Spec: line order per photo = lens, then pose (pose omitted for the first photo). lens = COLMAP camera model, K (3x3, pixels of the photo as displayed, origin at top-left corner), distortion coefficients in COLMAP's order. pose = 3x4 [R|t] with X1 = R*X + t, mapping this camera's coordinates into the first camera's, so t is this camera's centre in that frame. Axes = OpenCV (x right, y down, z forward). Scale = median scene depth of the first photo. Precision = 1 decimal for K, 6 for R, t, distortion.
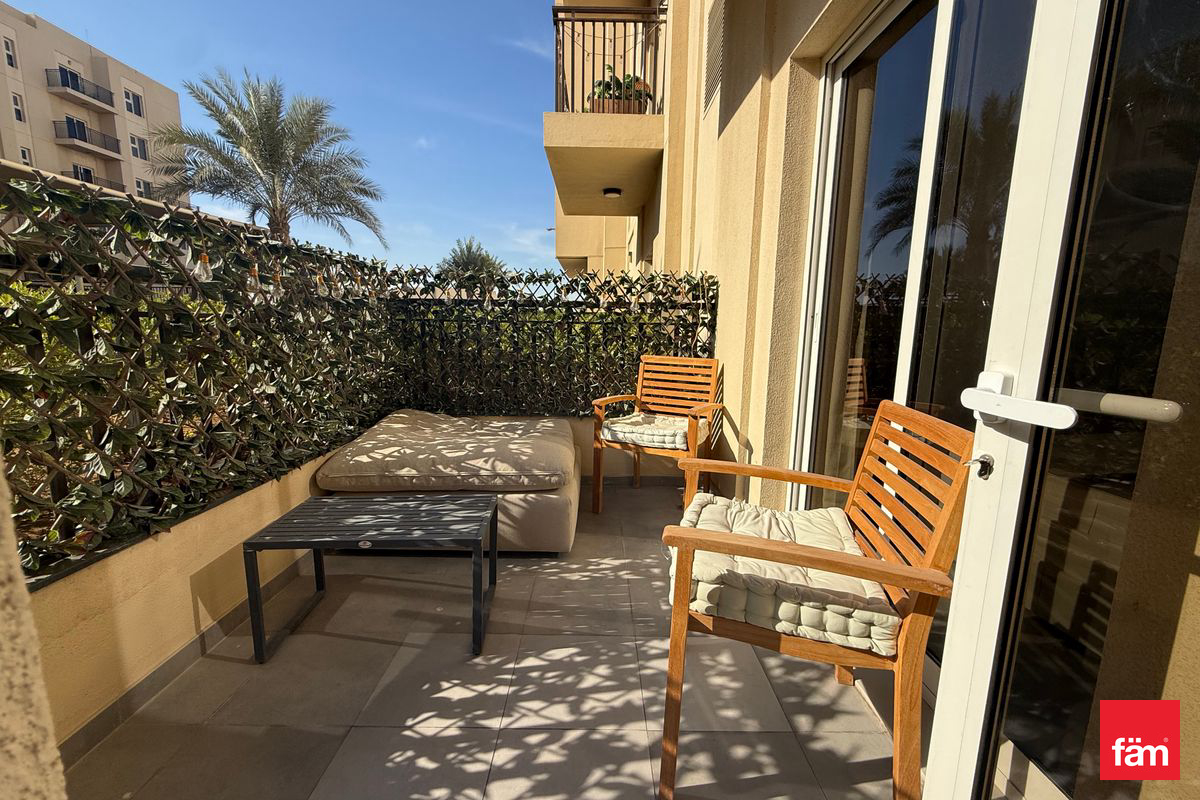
lens RADIAL K [[476.3, 0, 596.6], [0, 476.3, 400.0], [0, 0, 1]] dist [-0.003849, 0.000480]
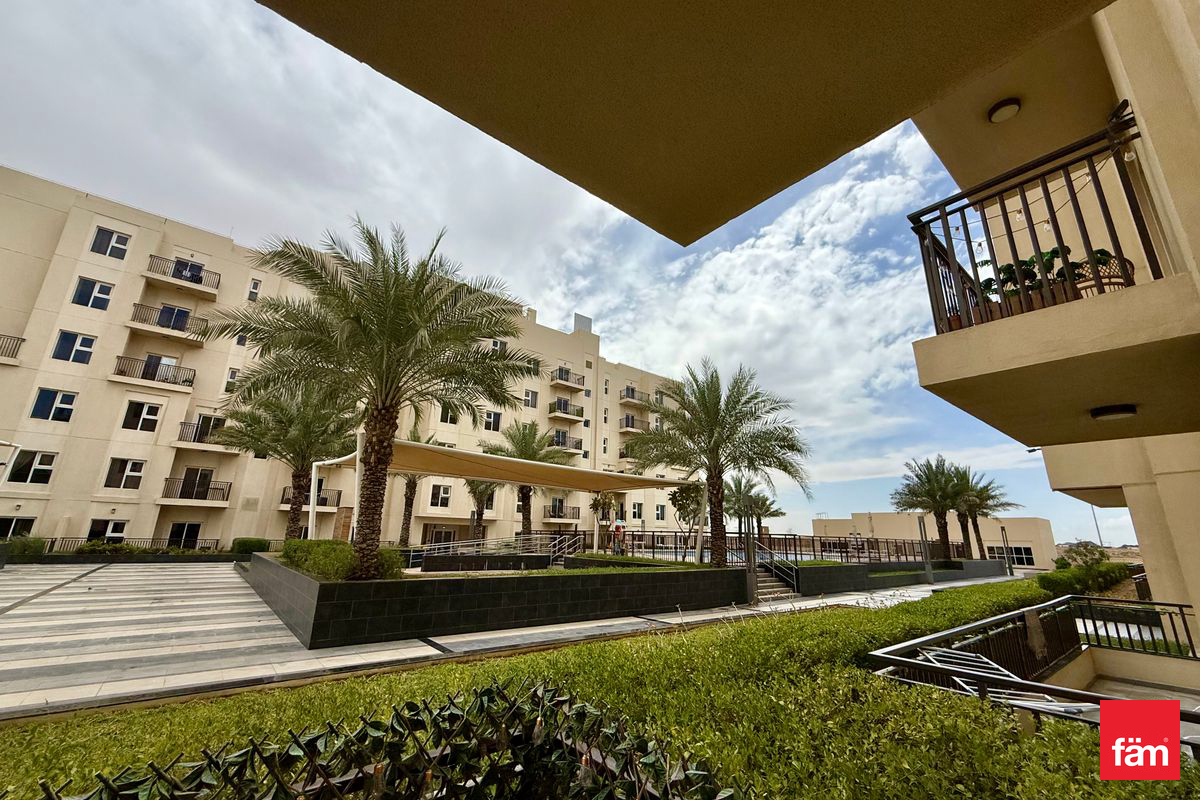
lens RADIAL K [[476.3, 0, 603.7], [0, 476.3, 405.8], [0, 0, 1]] dist [-0.003849, 0.000480]
pose [[0.629860, -0.205302, -0.749084, 0.208406], [-0.132598, 0.921854, -0.364147, -0.451032], [0.765306, 0.328689, 0.553416, 0.661113]]
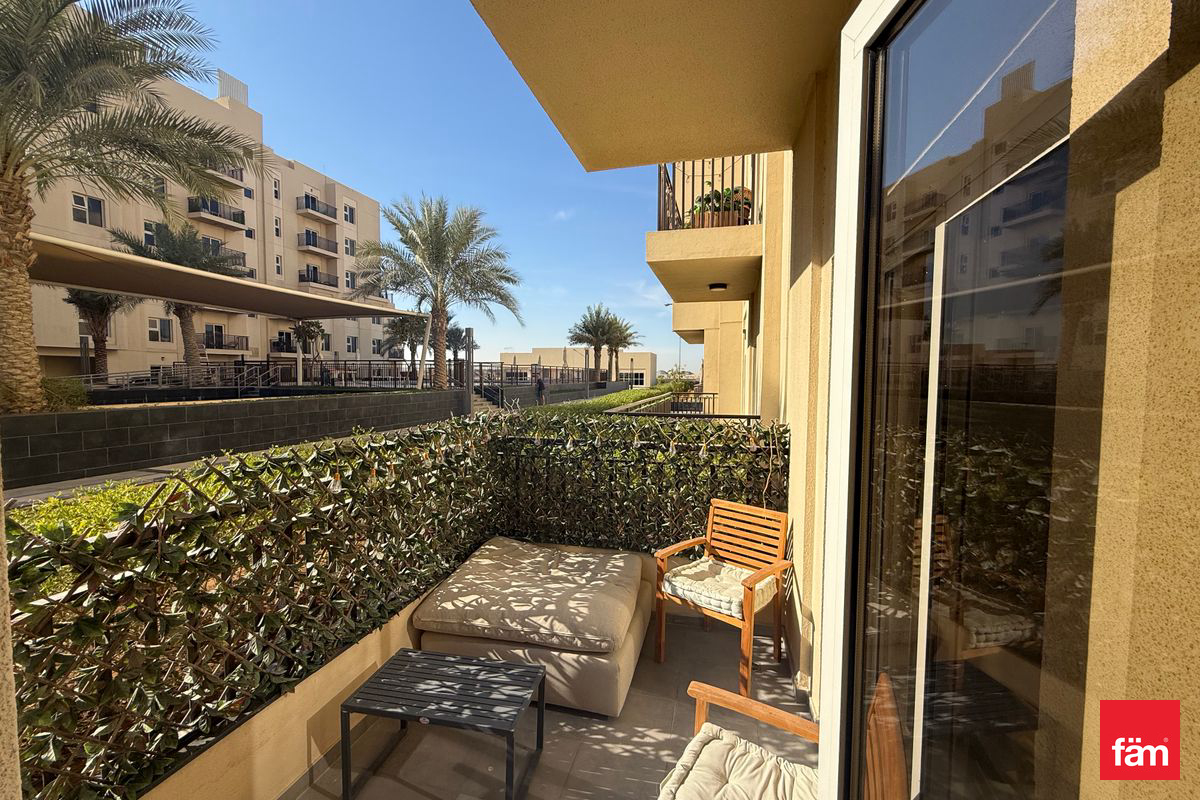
lens RADIAL K [[476.3, 0, 597.6], [0, 476.3, 397.2], [0, 0, 1]] dist [-0.003849, 0.000480]
pose [[0.964875, 0.002754, -0.262695, 0.148759], [-0.031042, 0.994135, -0.103594, -0.233255], [0.260869, 0.108109, 0.959302, -0.082753]]
